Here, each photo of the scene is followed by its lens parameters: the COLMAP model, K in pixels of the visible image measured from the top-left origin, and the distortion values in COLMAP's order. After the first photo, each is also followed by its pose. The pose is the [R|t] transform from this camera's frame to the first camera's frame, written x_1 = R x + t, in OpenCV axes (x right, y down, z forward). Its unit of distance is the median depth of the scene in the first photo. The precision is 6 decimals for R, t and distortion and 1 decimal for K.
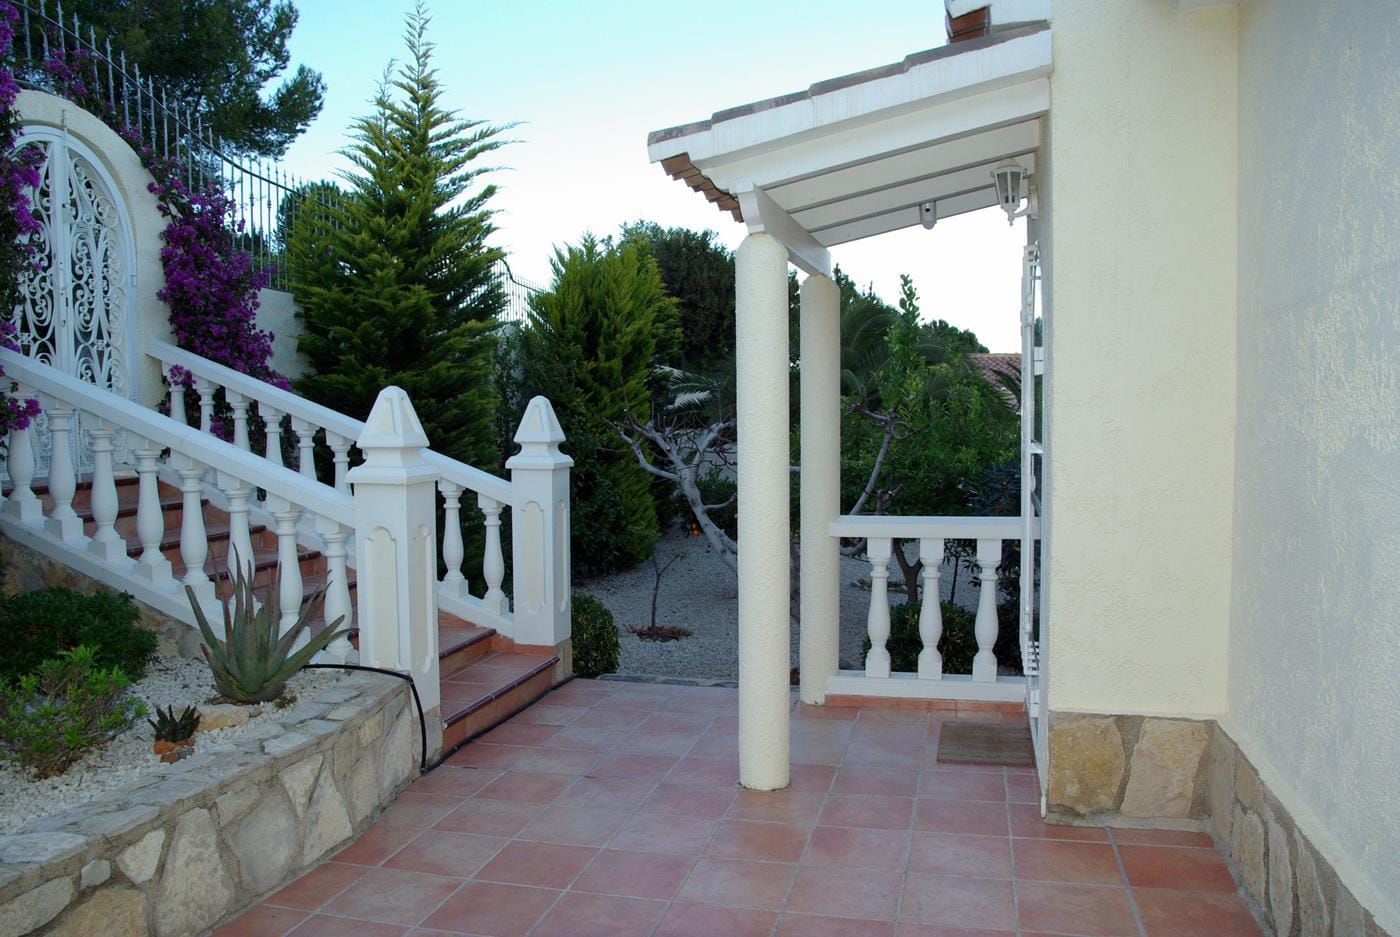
lens RADIAL K [[1044.1, 0, 703.4], [0, 1044.1, 488.0], [0, 0, 1]] dist [-0.138793, 0.116804]
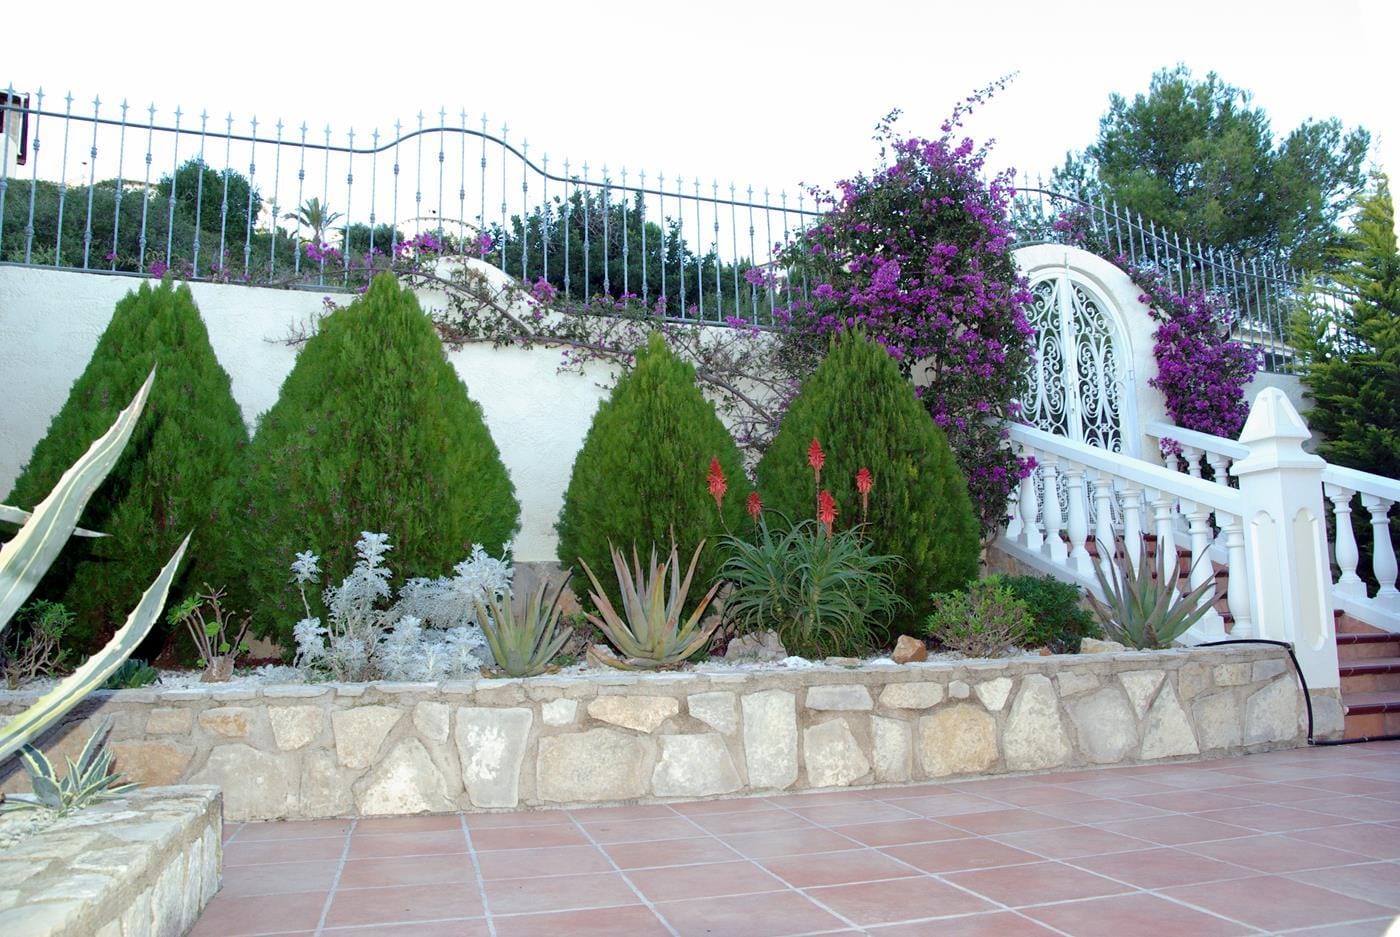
lens RADIAL K [[1044.1, 0, 703.4], [0, 1044.1, 488.0], [0, 0, 1]] dist [-0.138793, 0.116804]
pose [[0.503638, -0.113416, -0.856438, 0.233420], [-0.035033, 0.987849, -0.151420, 0.145159], [0.863204, 0.106264, 0.493545, -0.045476]]
